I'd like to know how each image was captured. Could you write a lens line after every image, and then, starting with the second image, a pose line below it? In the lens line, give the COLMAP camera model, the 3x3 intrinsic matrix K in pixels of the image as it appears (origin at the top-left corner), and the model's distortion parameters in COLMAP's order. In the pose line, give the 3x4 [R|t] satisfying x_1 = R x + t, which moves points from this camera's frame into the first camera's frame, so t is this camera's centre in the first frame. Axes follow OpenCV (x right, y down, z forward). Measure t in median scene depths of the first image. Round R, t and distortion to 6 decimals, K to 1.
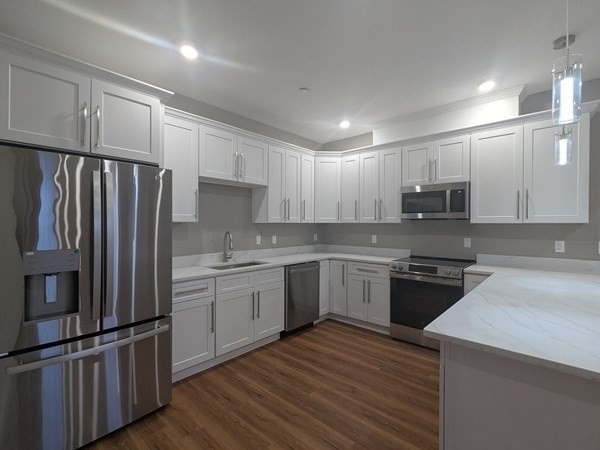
lens RADIAL K [[284.5, 0, 306.7], [0, 284.5, 223.0], [0, 0, 1]] dist [0.020566, 0.000021]
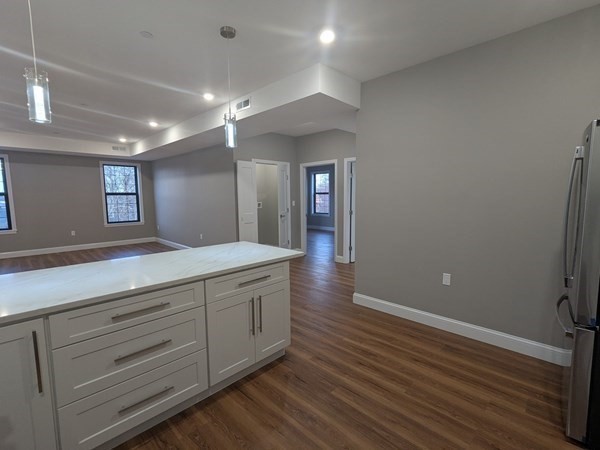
lens RADIAL K [[284.5, 0, 306.7], [0, 284.5, 223.0], [0, 0, 1]] dist [0.020566, 0.000021]
pose [[-0.999228, -0.004458, 0.039029, 0.121882], [-0.000605, 0.995167, 0.098193, -0.007878], [-0.039279, 0.098093, -0.994402, 1.145085]]
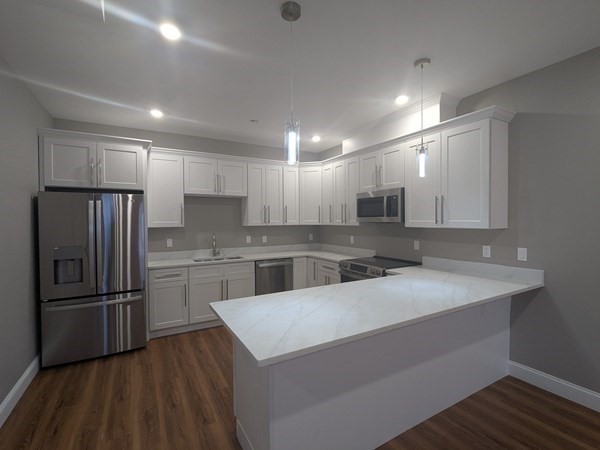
lens RADIAL K [[284.5, 0, 306.7], [0, 284.5, 223.0], [0, 0, 1]] dist [0.020566, 0.000021]
pose [[0.948157, -0.004211, -0.317775, 0.545140], [0.009392, 0.999847, 0.014775, -0.032204], [0.317664, -0.016994, 0.948051, -0.110120]]
